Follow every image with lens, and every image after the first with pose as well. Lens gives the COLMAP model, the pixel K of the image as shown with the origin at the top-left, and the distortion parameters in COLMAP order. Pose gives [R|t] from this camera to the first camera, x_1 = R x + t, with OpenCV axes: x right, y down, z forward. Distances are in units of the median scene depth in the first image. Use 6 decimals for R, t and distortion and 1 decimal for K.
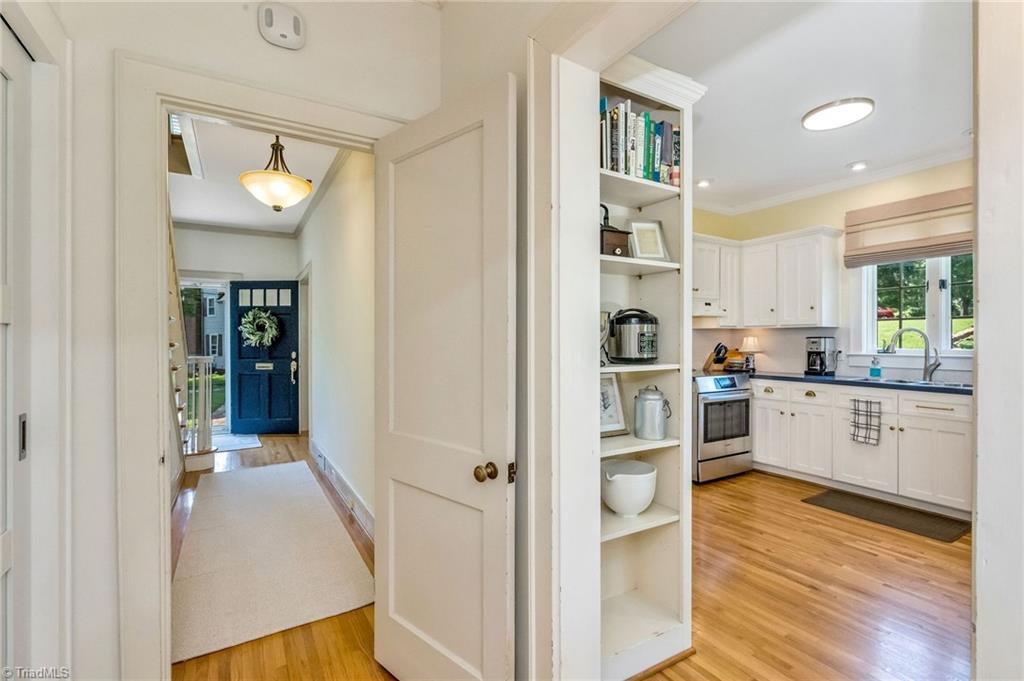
lens RADIAL K [[465.3, 0, 505.2], [0, 465.3, 340.8], [0, 0, 1]] dist [-0.006093, 0.001523]
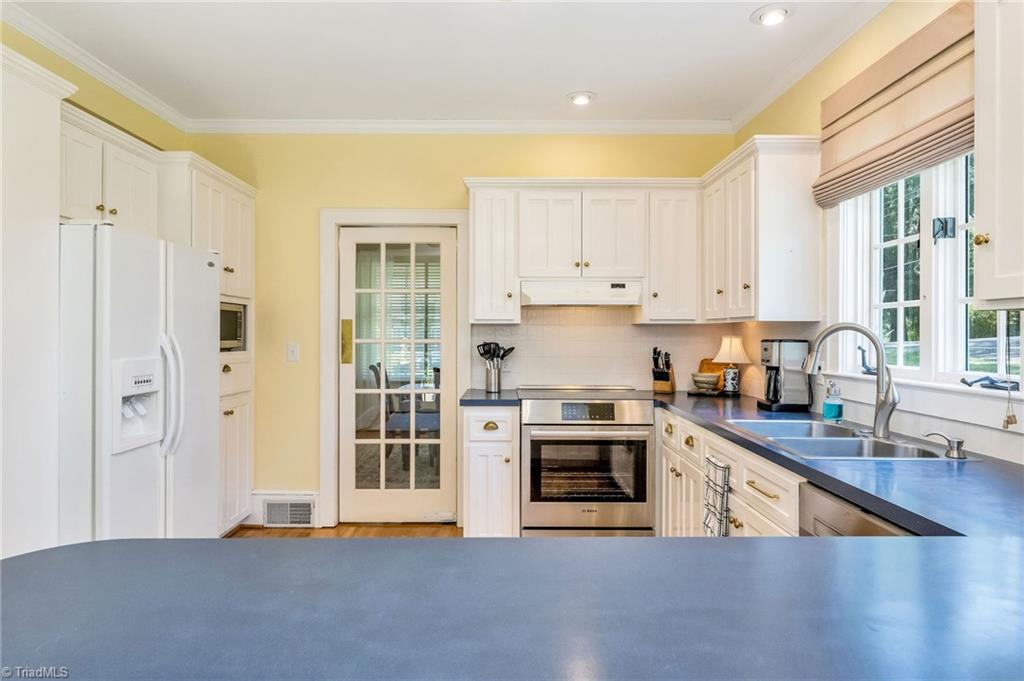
lens RADIAL K [[590.9, 0, 511.7], [0, 590.9, 330.7], [0, 0, 1]] dist [-0.000732, 0.001096]
pose [[0.866790, 0.000929, -0.498672, 0.793392], [-0.004334, 0.999975, -0.005669, -0.013900], [0.498654, 0.007075, 0.866772, 0.257322]]
